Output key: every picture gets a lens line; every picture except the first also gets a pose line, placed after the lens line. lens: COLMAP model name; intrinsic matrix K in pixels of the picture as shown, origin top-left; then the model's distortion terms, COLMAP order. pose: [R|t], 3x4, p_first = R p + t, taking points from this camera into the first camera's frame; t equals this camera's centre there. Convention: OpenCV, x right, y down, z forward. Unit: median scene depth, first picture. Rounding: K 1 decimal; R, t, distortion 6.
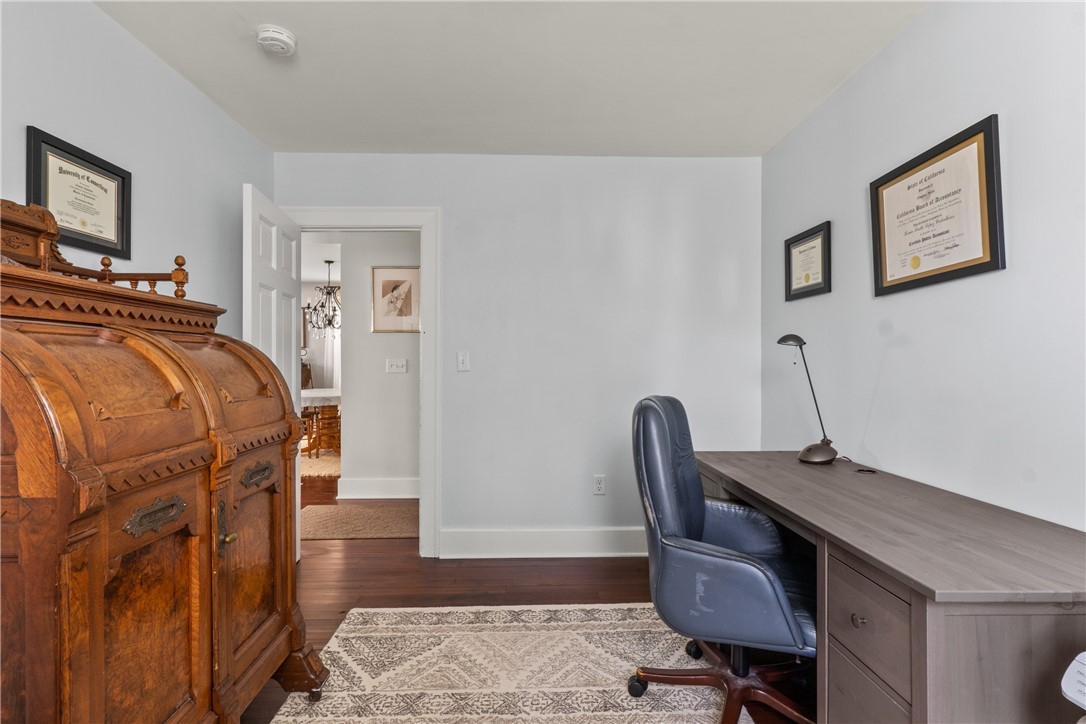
lens RADIAL K [[535.9, 0, 543.0], [0, 535.9, 362.0], [0, 0, 1]] dist [-0.000603, -0.000131]
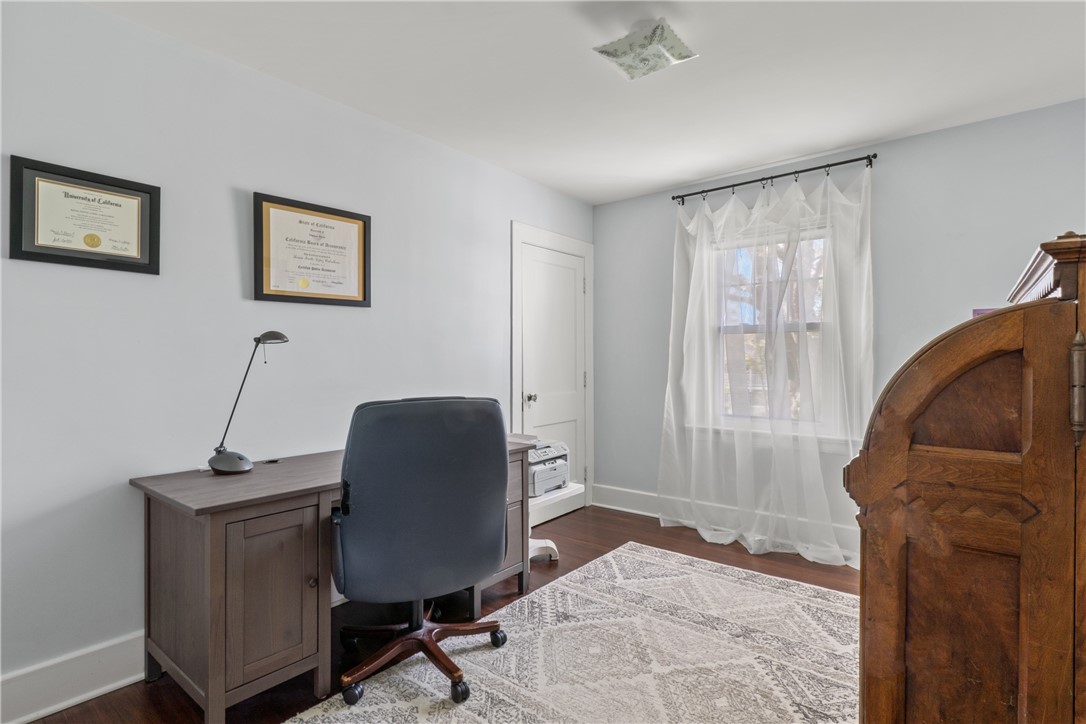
lens RADIAL K [[535.9, 0, 543.0], [0, 535.9, 362.0], [0, 0, 1]] dist [-0.000603, -0.000131]
pose [[-0.758586, -0.001969, 0.651570, -0.563220], [-0.003269, 0.999994, -0.000784, 0.000098], [-0.651564, -0.002725, -0.758588, 1.590935]]
